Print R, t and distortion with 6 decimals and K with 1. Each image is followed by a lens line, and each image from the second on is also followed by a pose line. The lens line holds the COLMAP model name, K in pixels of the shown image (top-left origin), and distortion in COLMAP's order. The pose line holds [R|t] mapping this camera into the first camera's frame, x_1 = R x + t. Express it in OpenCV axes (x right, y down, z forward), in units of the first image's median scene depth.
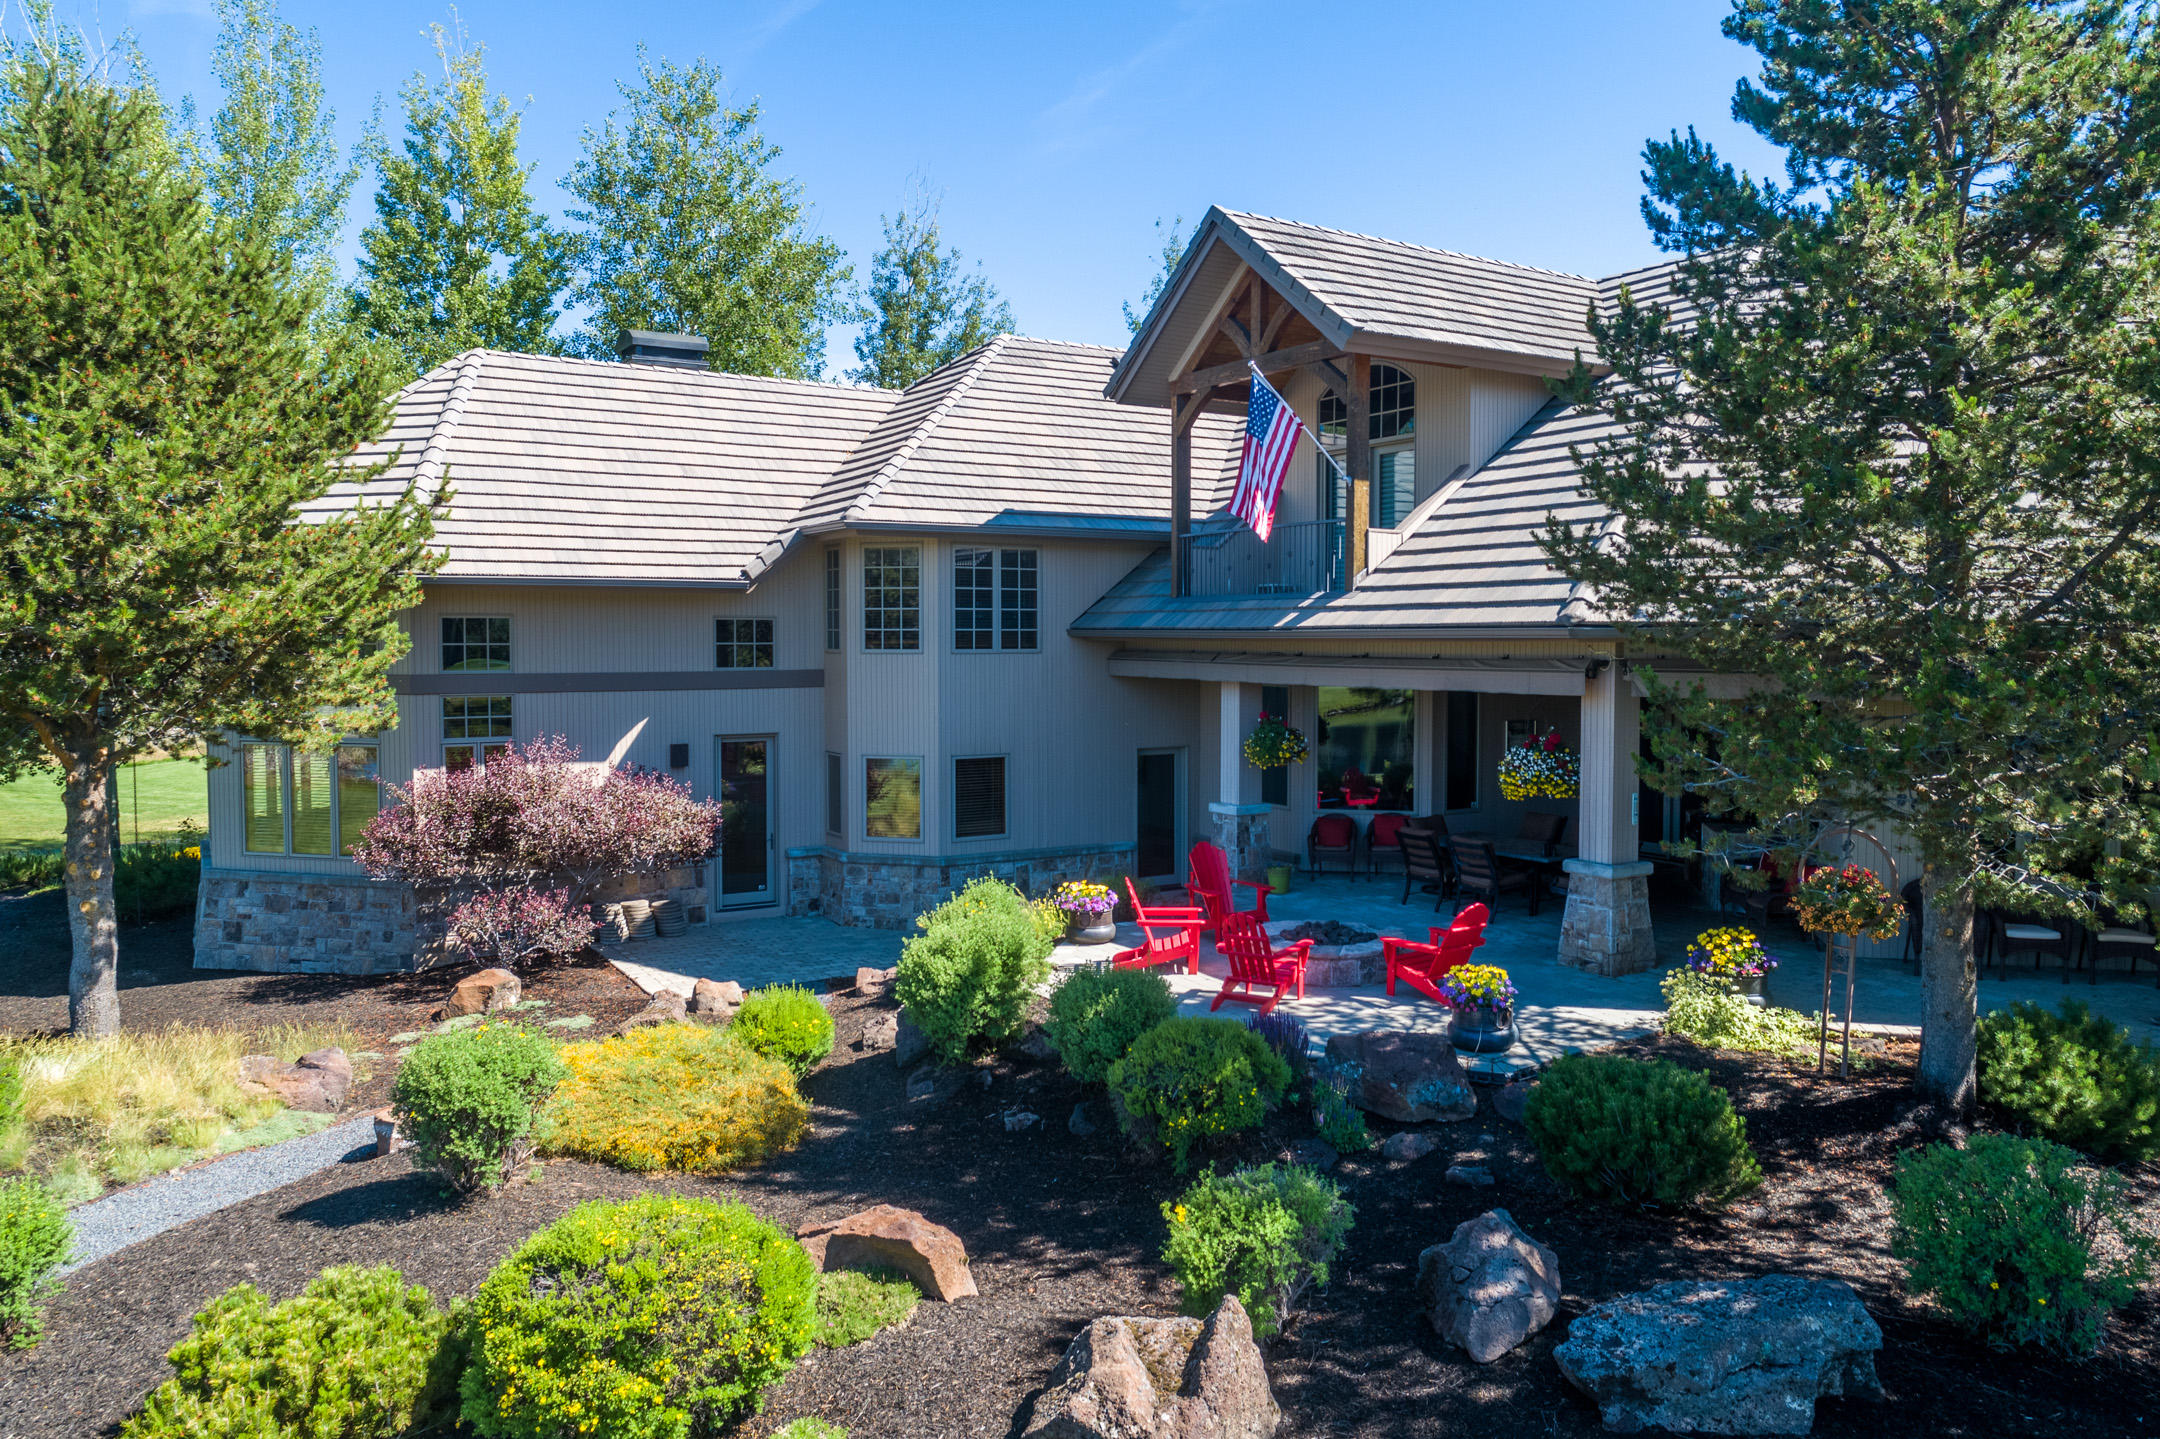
lens RADIAL K [[1462.8, 0, 1080.0], [0, 1462.8, 719.5], [0, 0, 1]] dist [-0.003154, 0.003707]
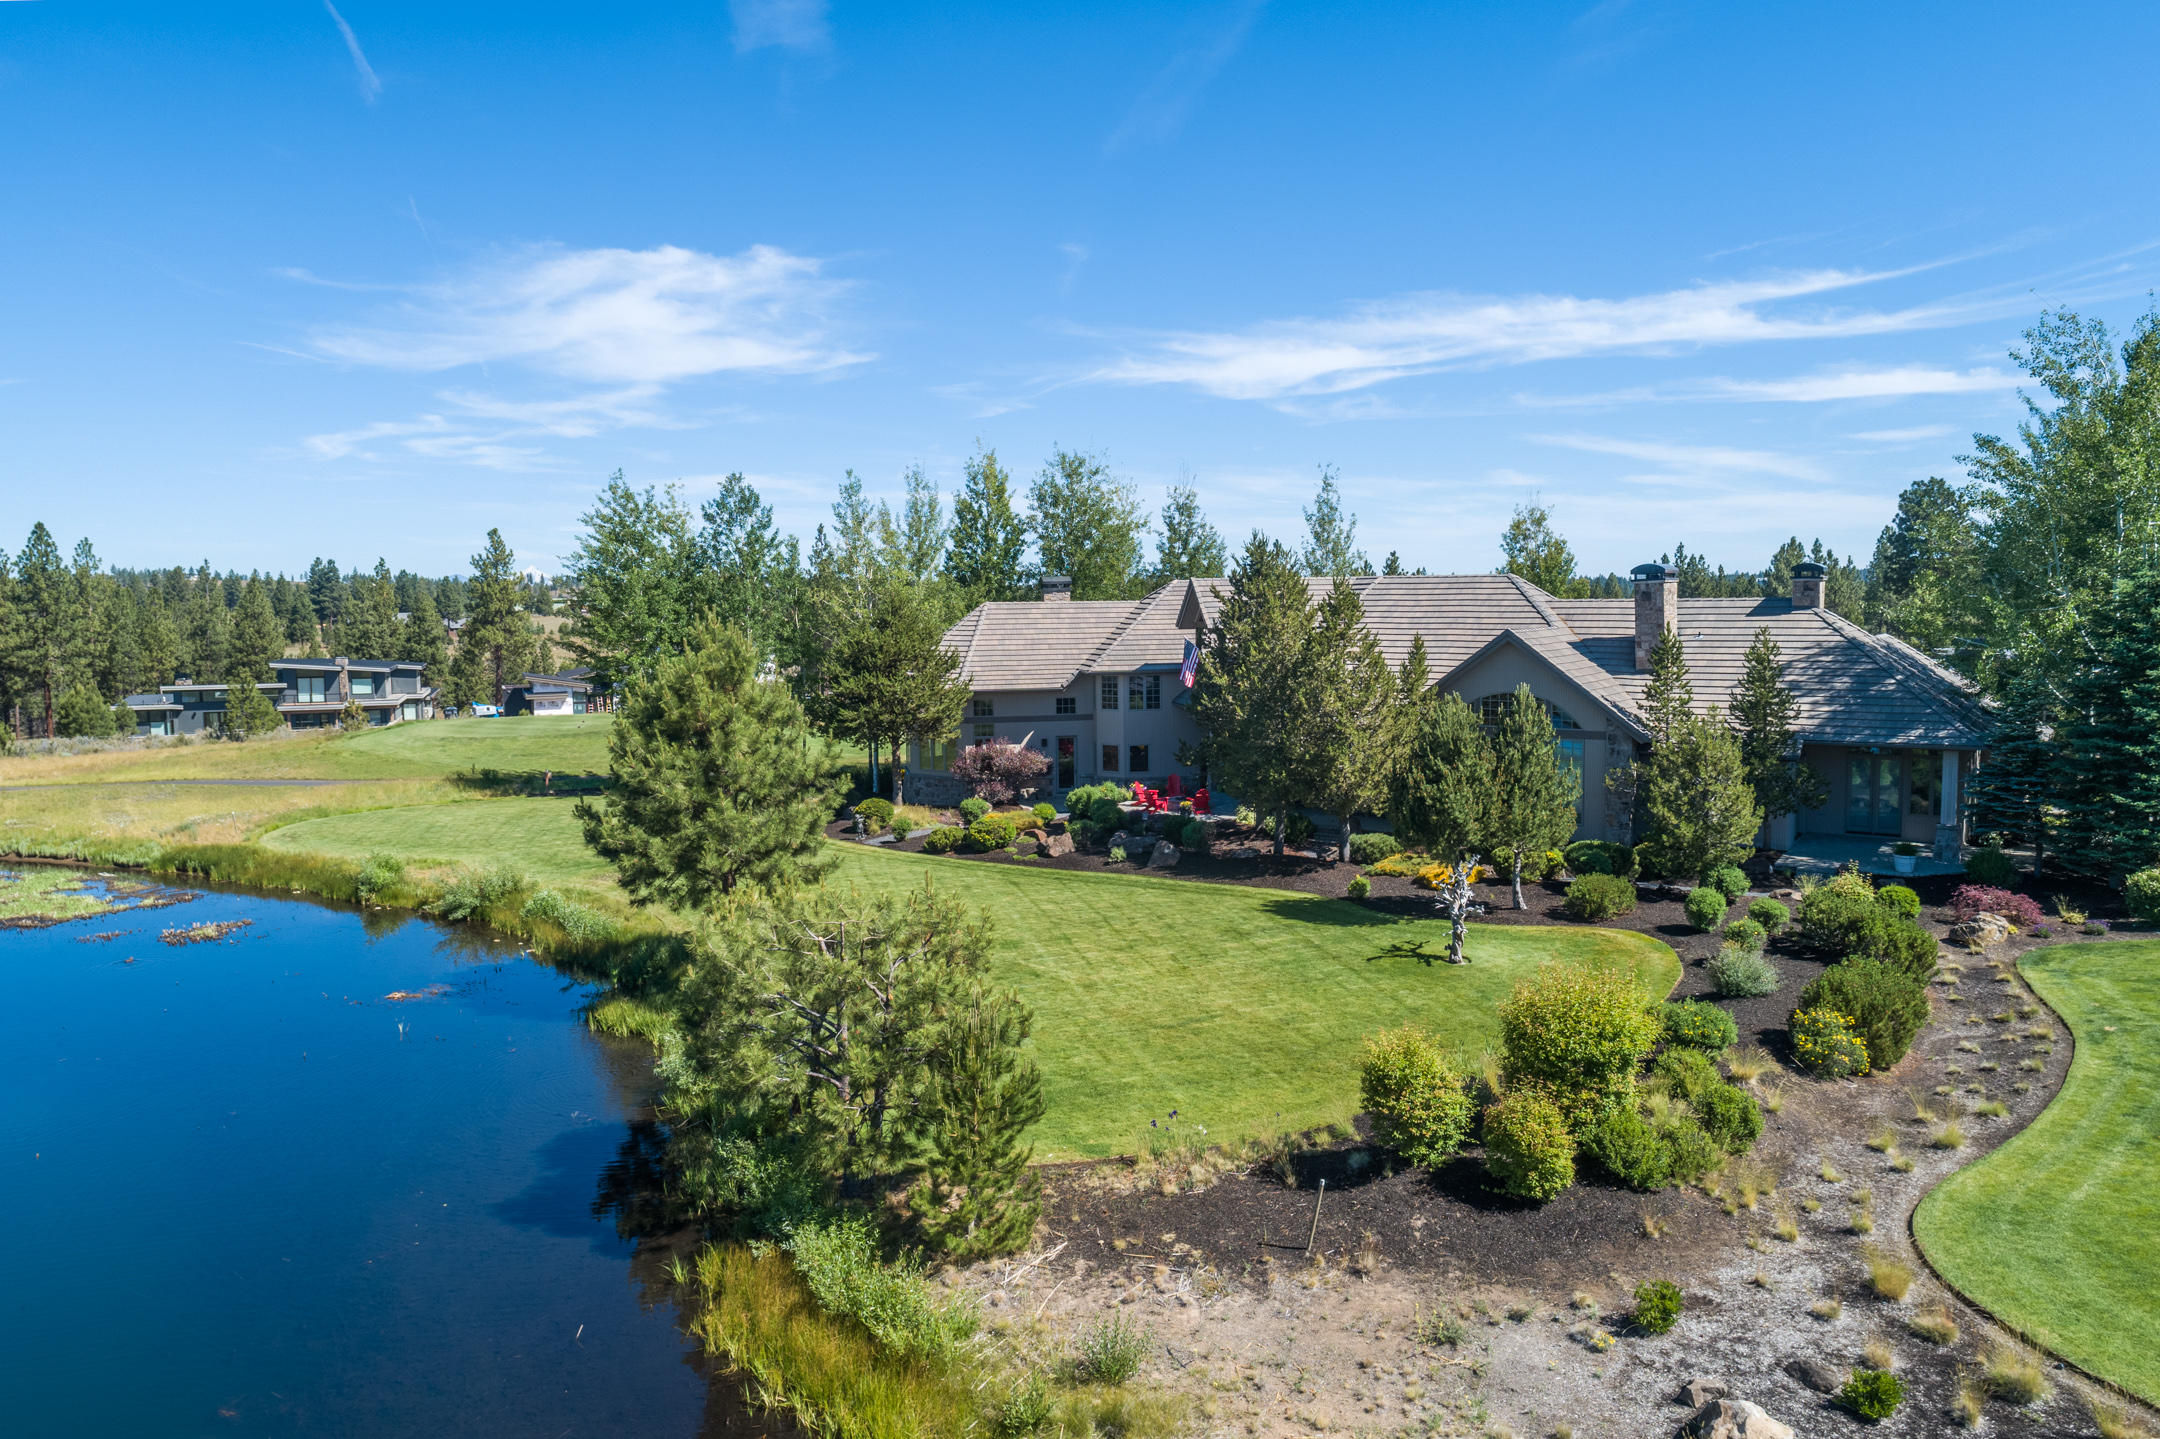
lens RADIAL K [[1462.8, 0, 1080.0], [0, 1462.8, 719.5], [0, 0, 1]] dist [-0.003154, 0.003707]
pose [[0.935756, 0.017677, -0.352206, 0.925967], [-0.006470, 0.999435, 0.032973, -0.132545], [0.352590, -0.028576, 0.935342, -1.952015]]
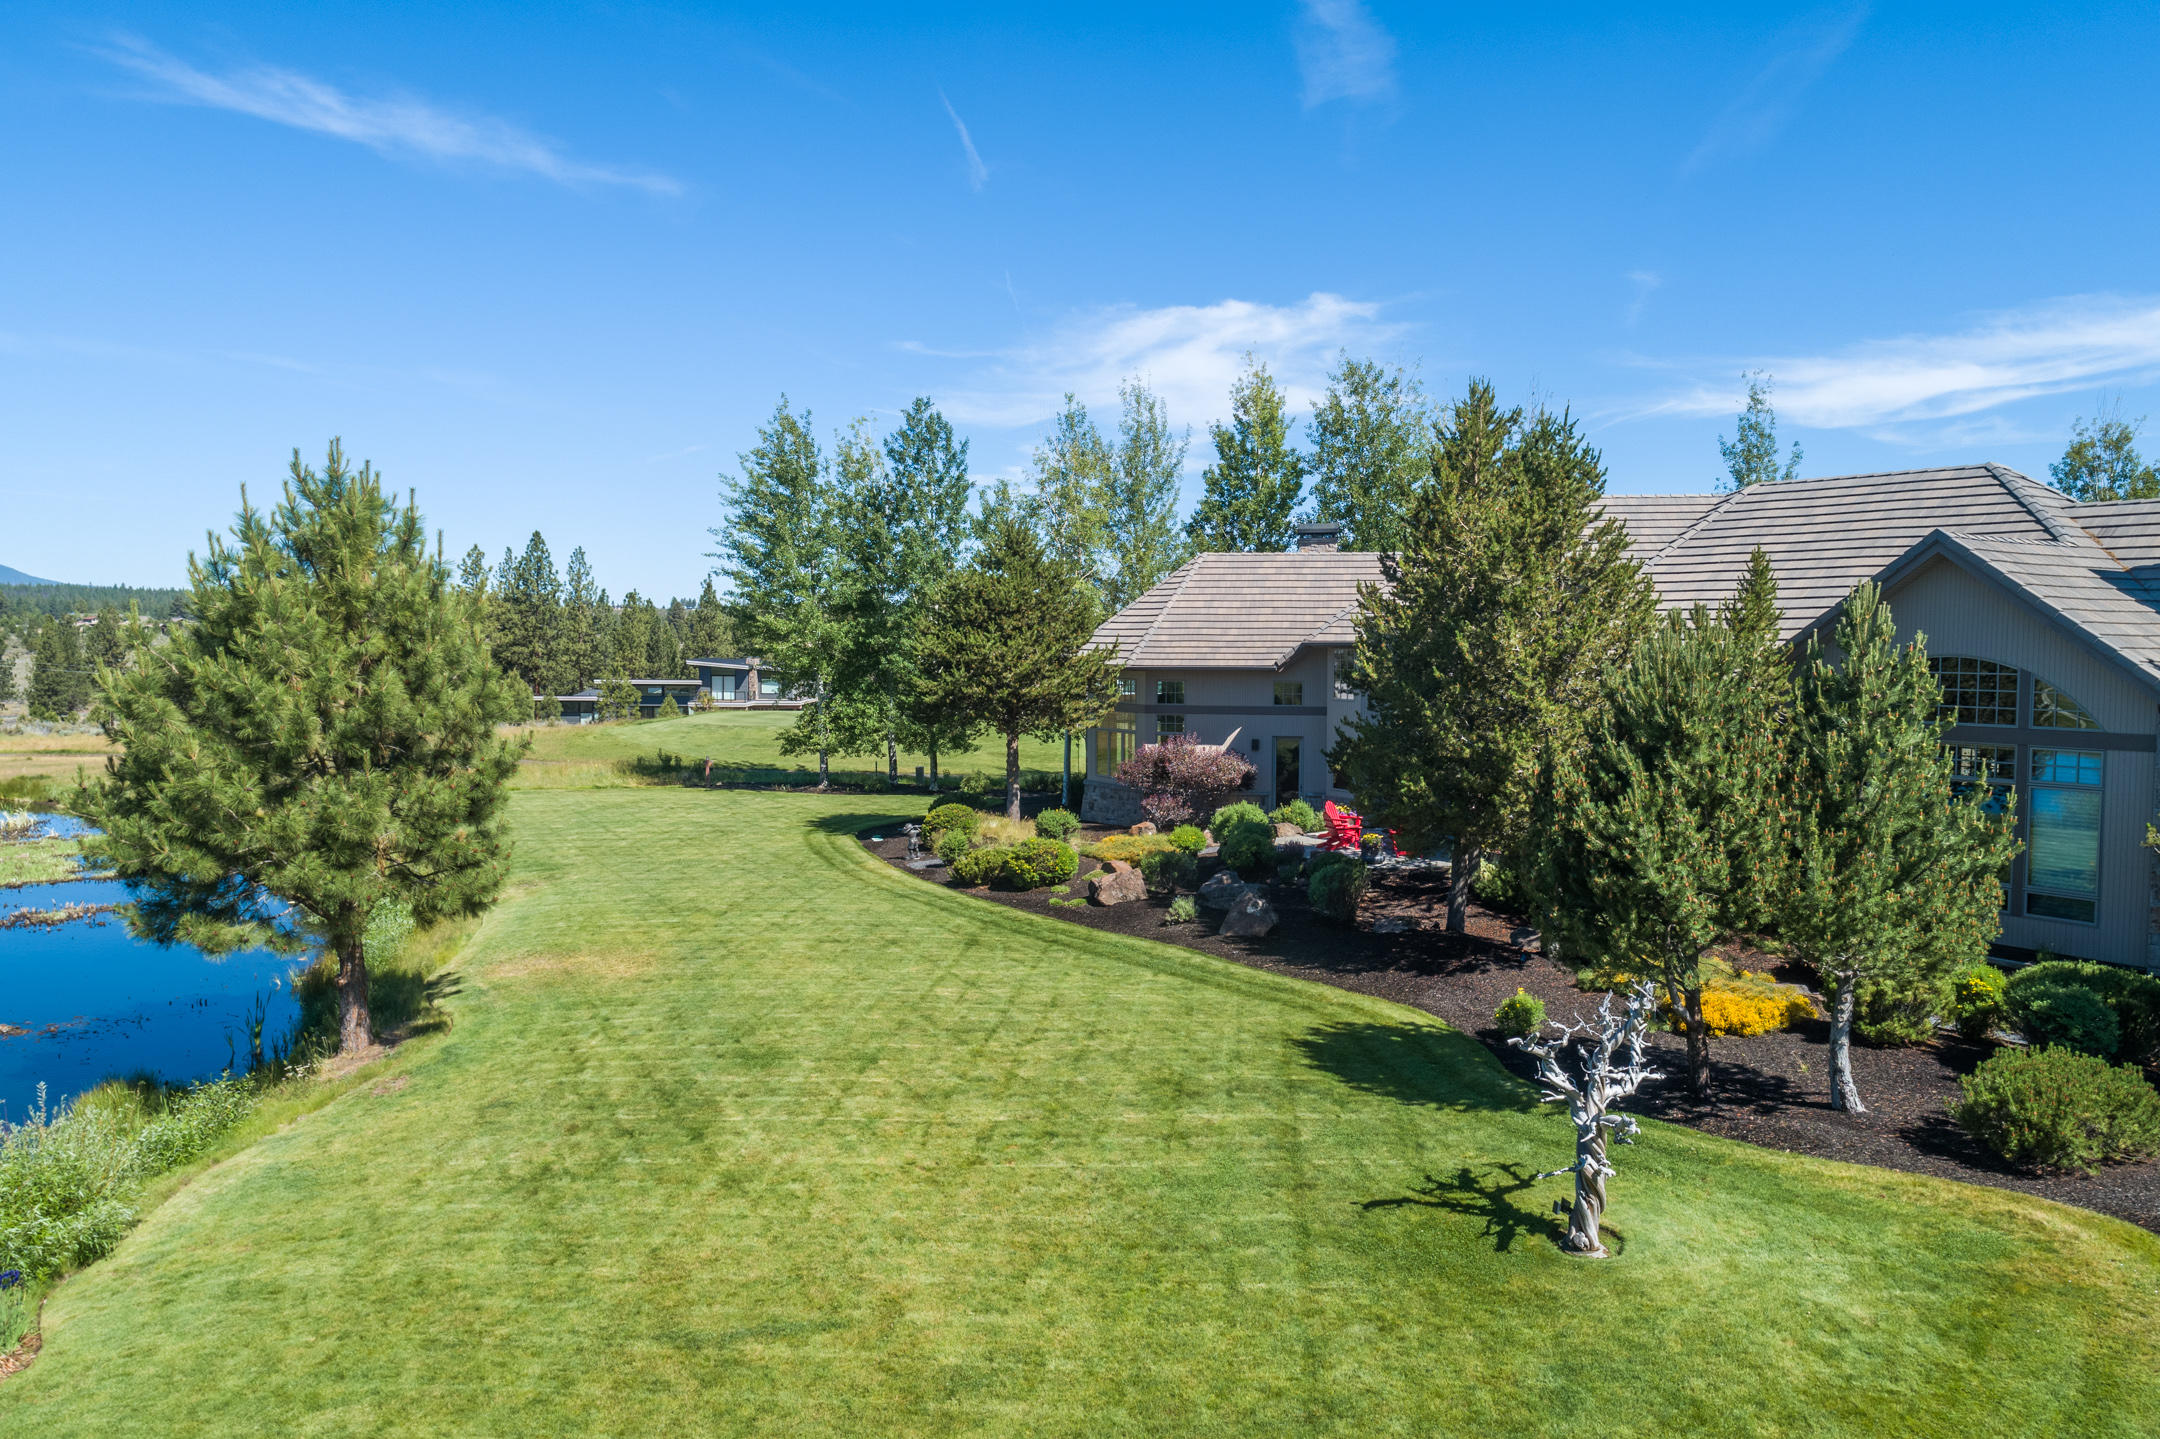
lens RADIAL K [[1462.8, 0, 1080.0], [0, 1462.8, 719.5], [0, 0, 1]] dist [-0.003154, 0.003707]
pose [[0.756757, 0.040345, -0.652450, 0.995572], [-0.039515, 0.999092, 0.015948, -0.039407], [0.652501, 0.013712, 0.757664, -0.862275]]
